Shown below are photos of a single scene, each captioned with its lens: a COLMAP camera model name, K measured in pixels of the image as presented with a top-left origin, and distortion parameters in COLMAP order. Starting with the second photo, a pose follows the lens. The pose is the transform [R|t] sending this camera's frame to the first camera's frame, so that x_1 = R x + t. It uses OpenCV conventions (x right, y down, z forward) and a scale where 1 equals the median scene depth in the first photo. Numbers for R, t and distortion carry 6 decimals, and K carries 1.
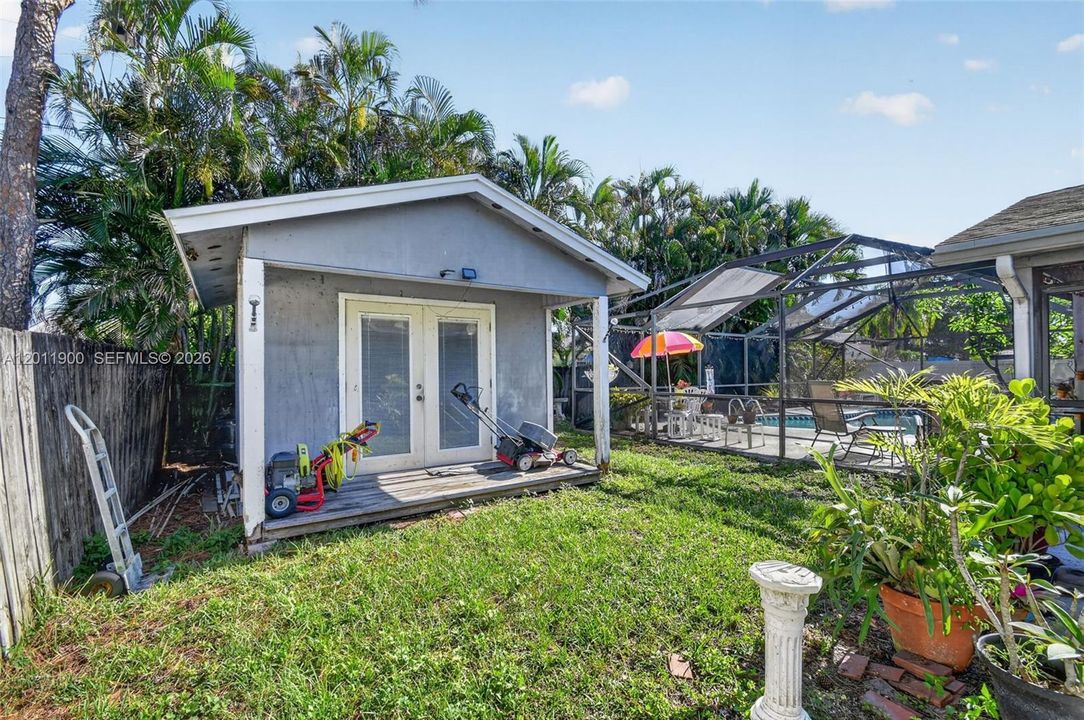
lens RADIAL K [[477.3, 0, 539.0], [0, 477.3, 373.4], [0, 0, 1]] dist [0.011721, -0.013363]
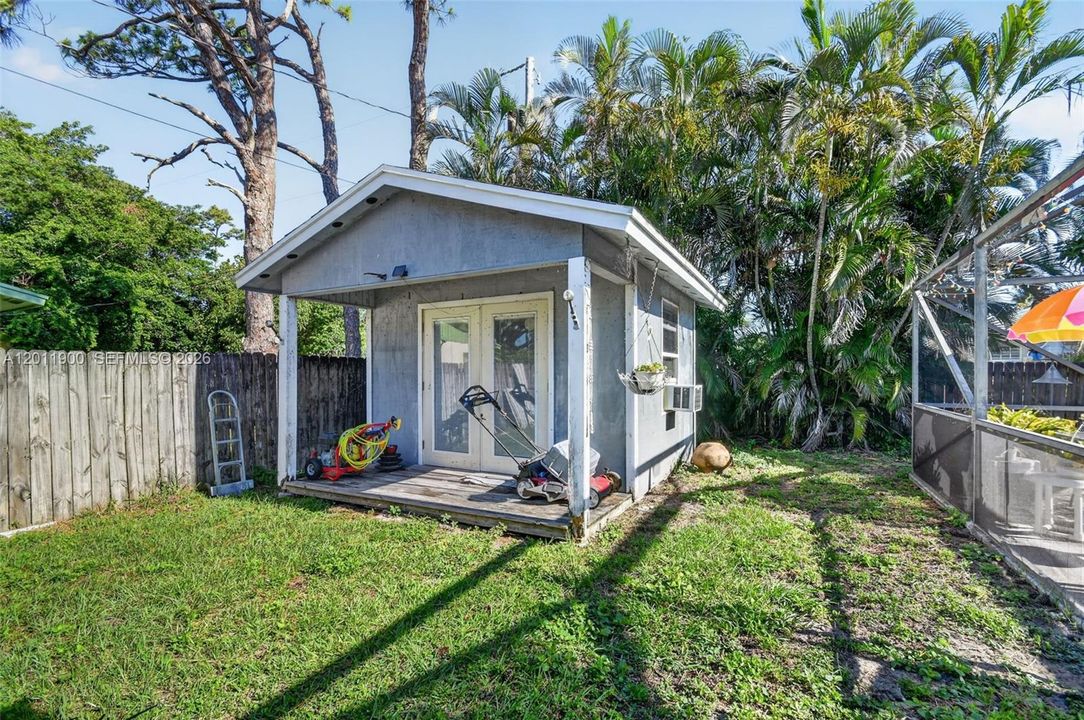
lens RADIAL K [[477.3, 0, 539.0], [0, 477.3, 373.4], [0, 0, 1]] dist [0.011721, -0.013363]
pose [[0.479542, 0.007097, -0.877490, 0.809944], [-0.000827, 0.999971, 0.007635, -0.011285], [0.877518, -0.002936, 0.479534, 0.767491]]
